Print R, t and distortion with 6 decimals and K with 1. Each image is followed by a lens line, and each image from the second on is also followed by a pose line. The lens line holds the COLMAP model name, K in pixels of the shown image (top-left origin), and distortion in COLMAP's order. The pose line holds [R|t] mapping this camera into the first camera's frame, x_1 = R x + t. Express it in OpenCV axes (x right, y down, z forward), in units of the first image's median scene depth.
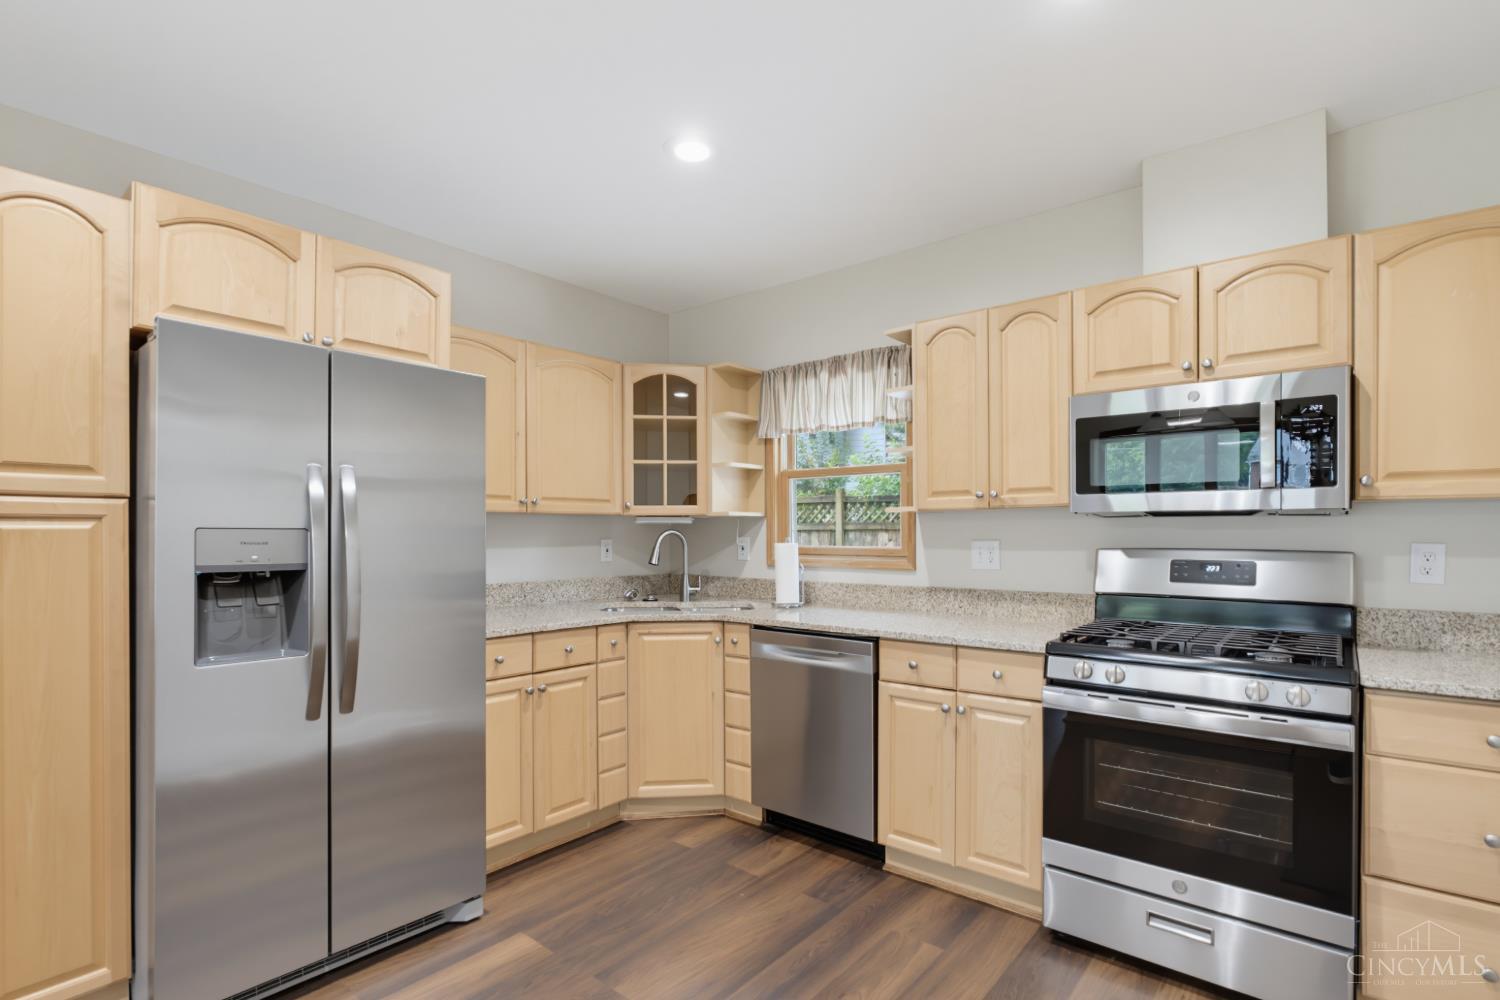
lens RADIAL K [[724.0, 0, 744.6], [0, 724.0, 531.4], [0, 0, 1]] dist [-0.010954, 0.002114]
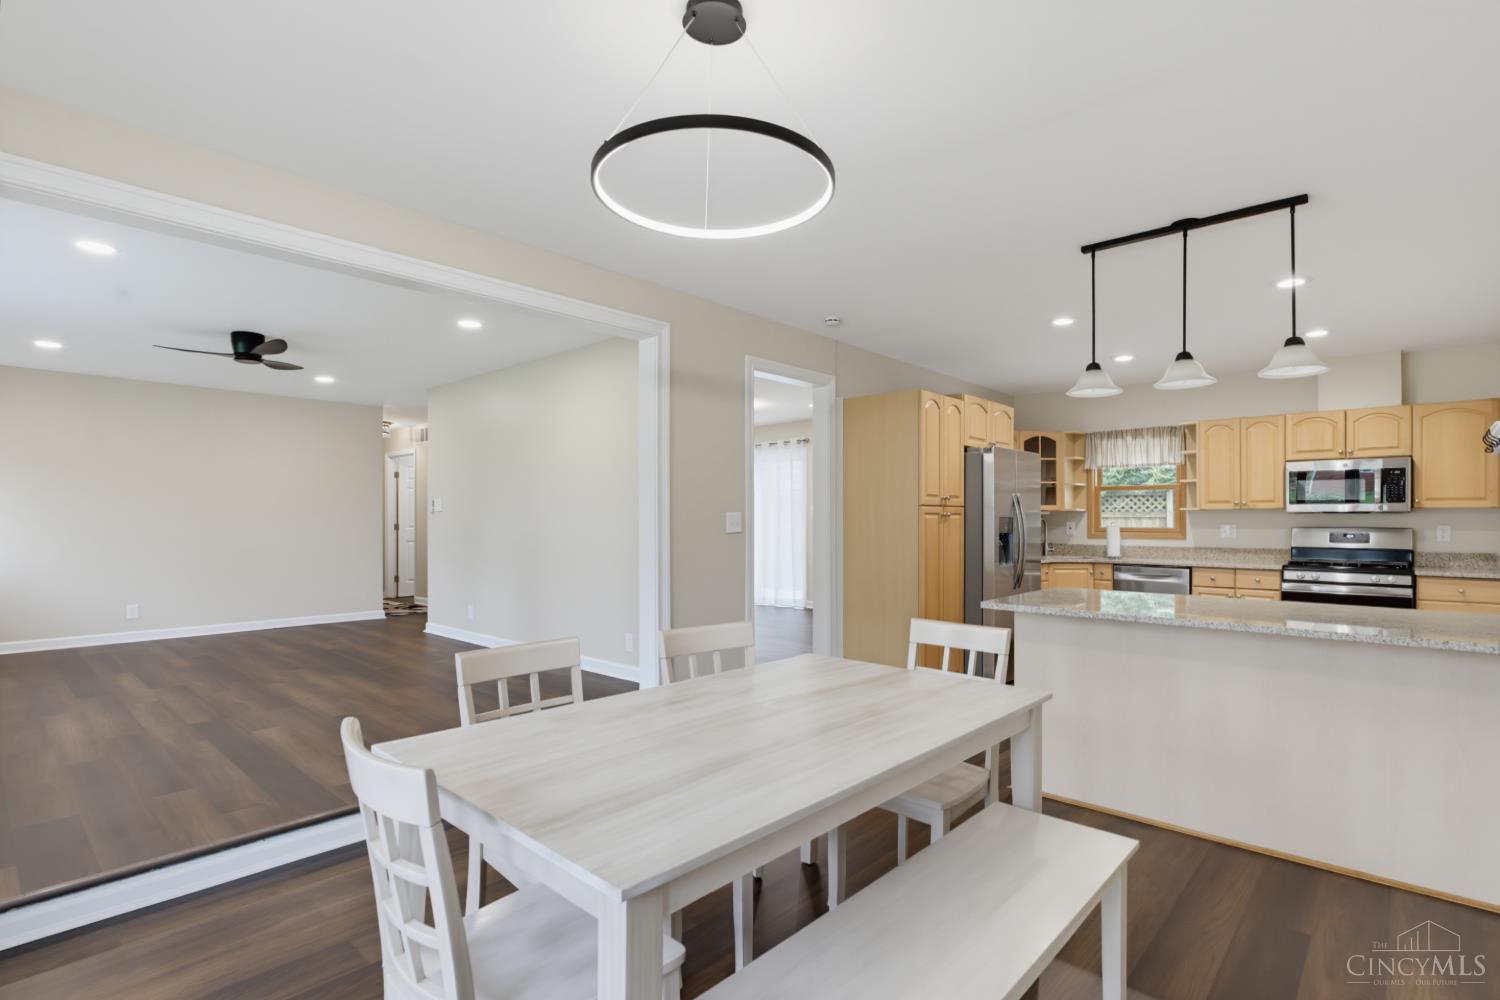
lens RADIAL K [[724.0, 0, 754.1], [0, 724.0, 512.1], [0, 0, 1]] dist [-0.010954, 0.002114]
pose [[0.999175, 0.005167, -0.040270, -1.135630], [-0.005517, 0.999948, -0.008566, 0.004259], [0.040223, 0.008781, 0.999152, -1.346030]]
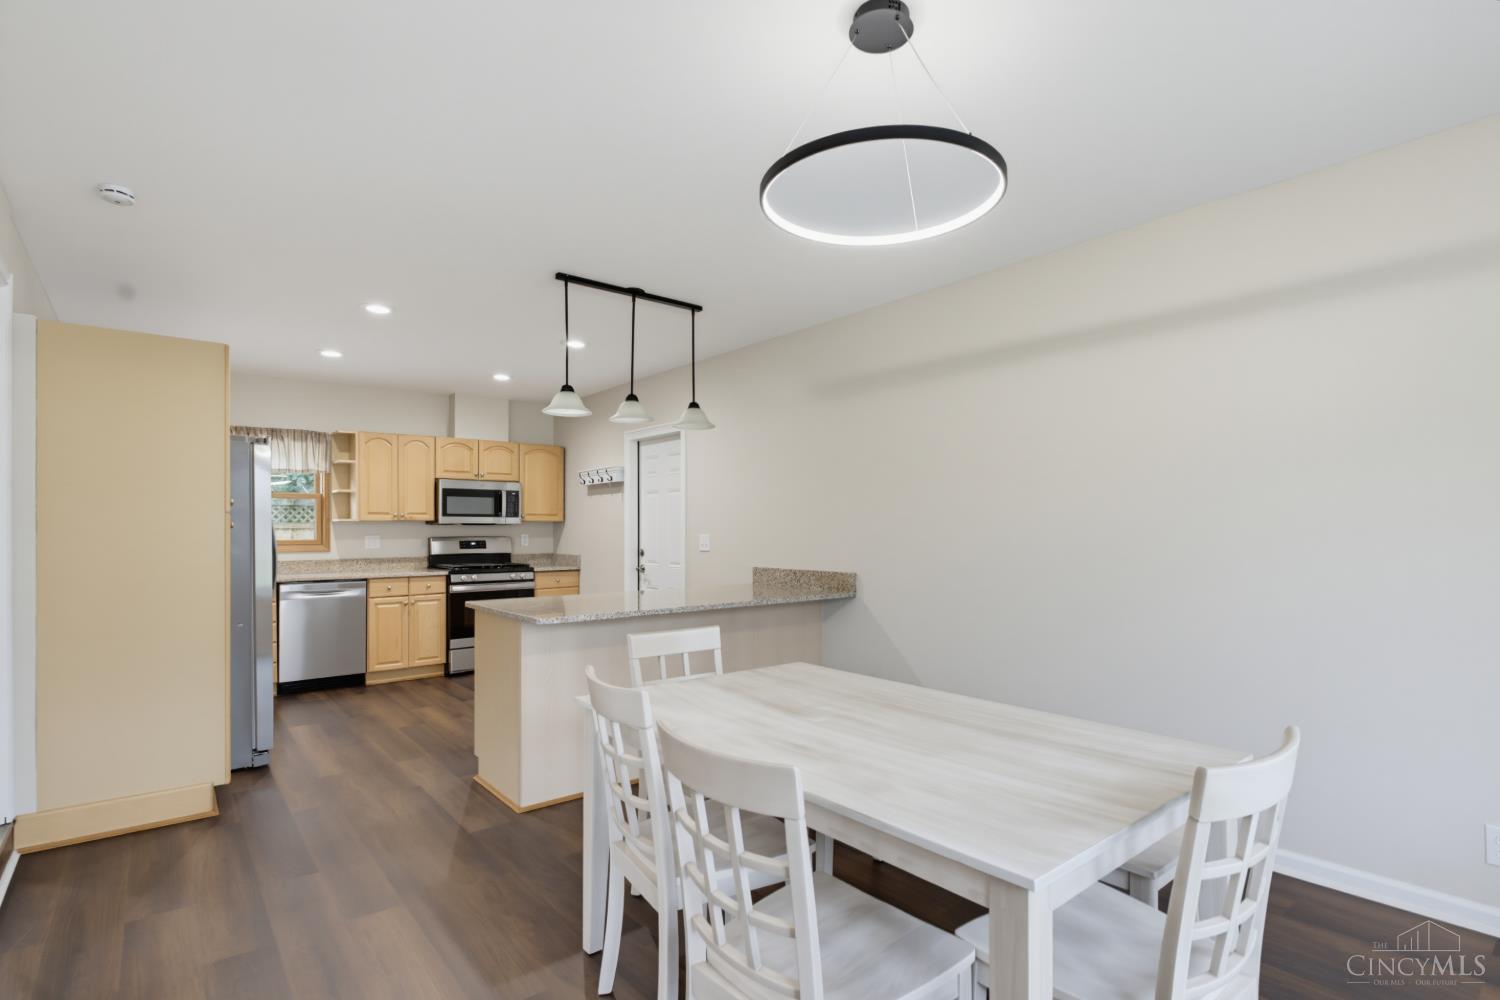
lens RADIAL K [[724.0, 0, 799.3], [0, 724.0, 527.0], [0, 0, 1]] dist [-0.010954, 0.002114]
pose [[0.147405, 0.004263, 0.989067, -1.906481], [0.002928, 0.999984, -0.004747, 0.003385], [-0.989072, 0.003595, 0.147390, -0.661595]]
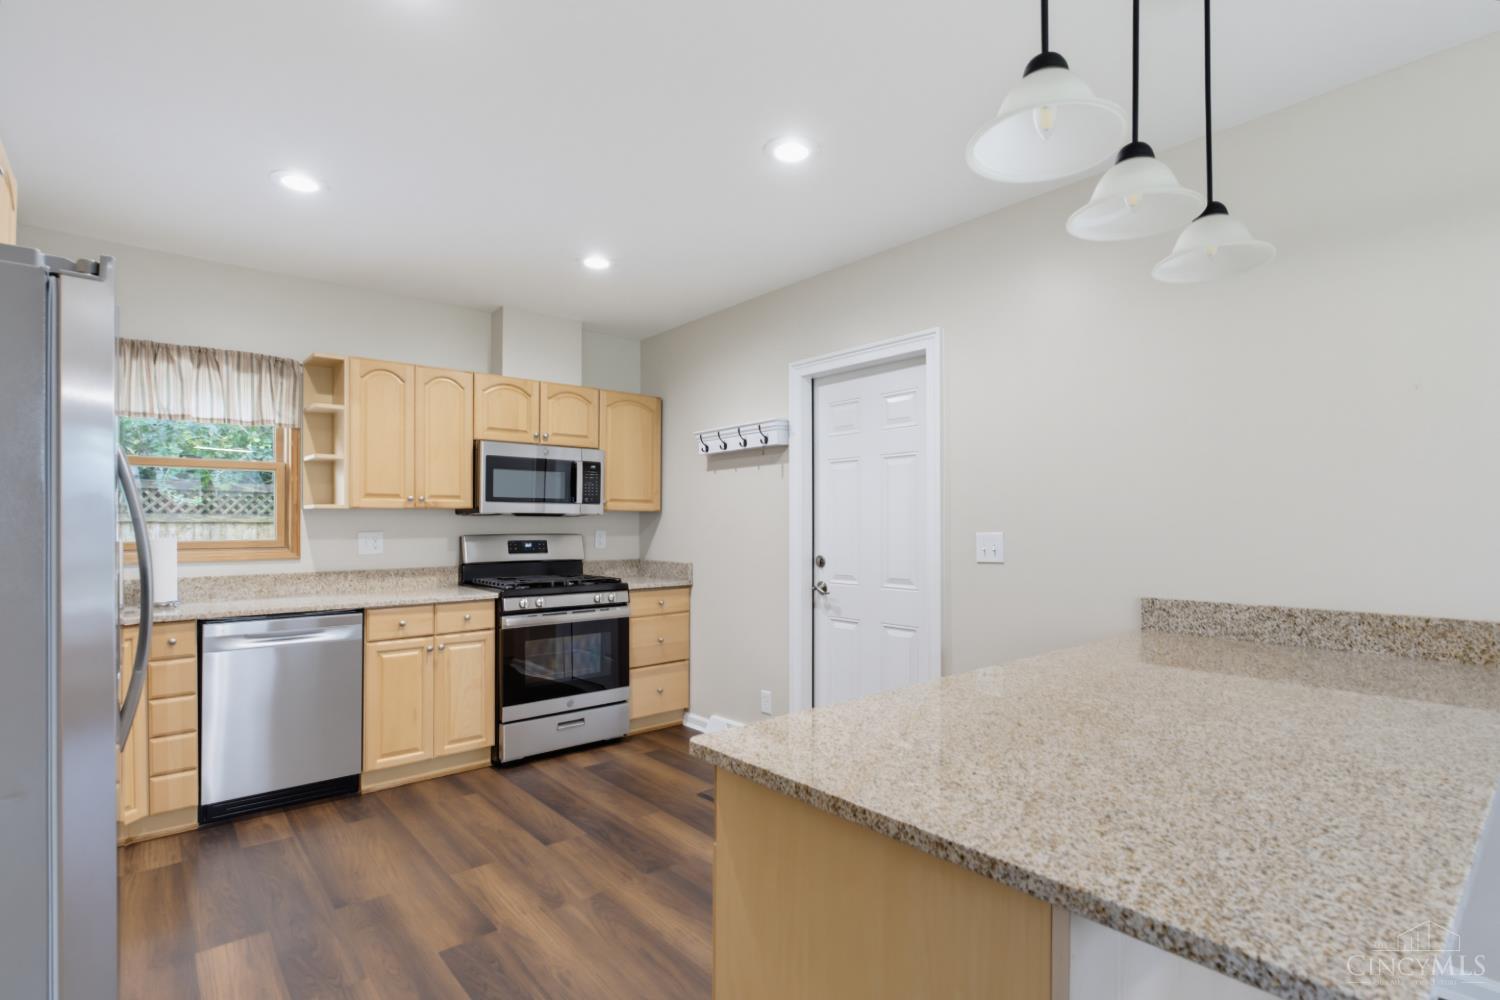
lens RADIAL K [[724.0, 0, 795.2], [0, 724.0, 517.9], [0, 0, 1]] dist [-0.010954, 0.002114]
pose [[0.133325, 0.009685, 0.991025, -1.023676], [0.001714, 0.999949, -0.010002, 0.002322], [-0.991071, 0.003032, 0.133302, 0.094578]]
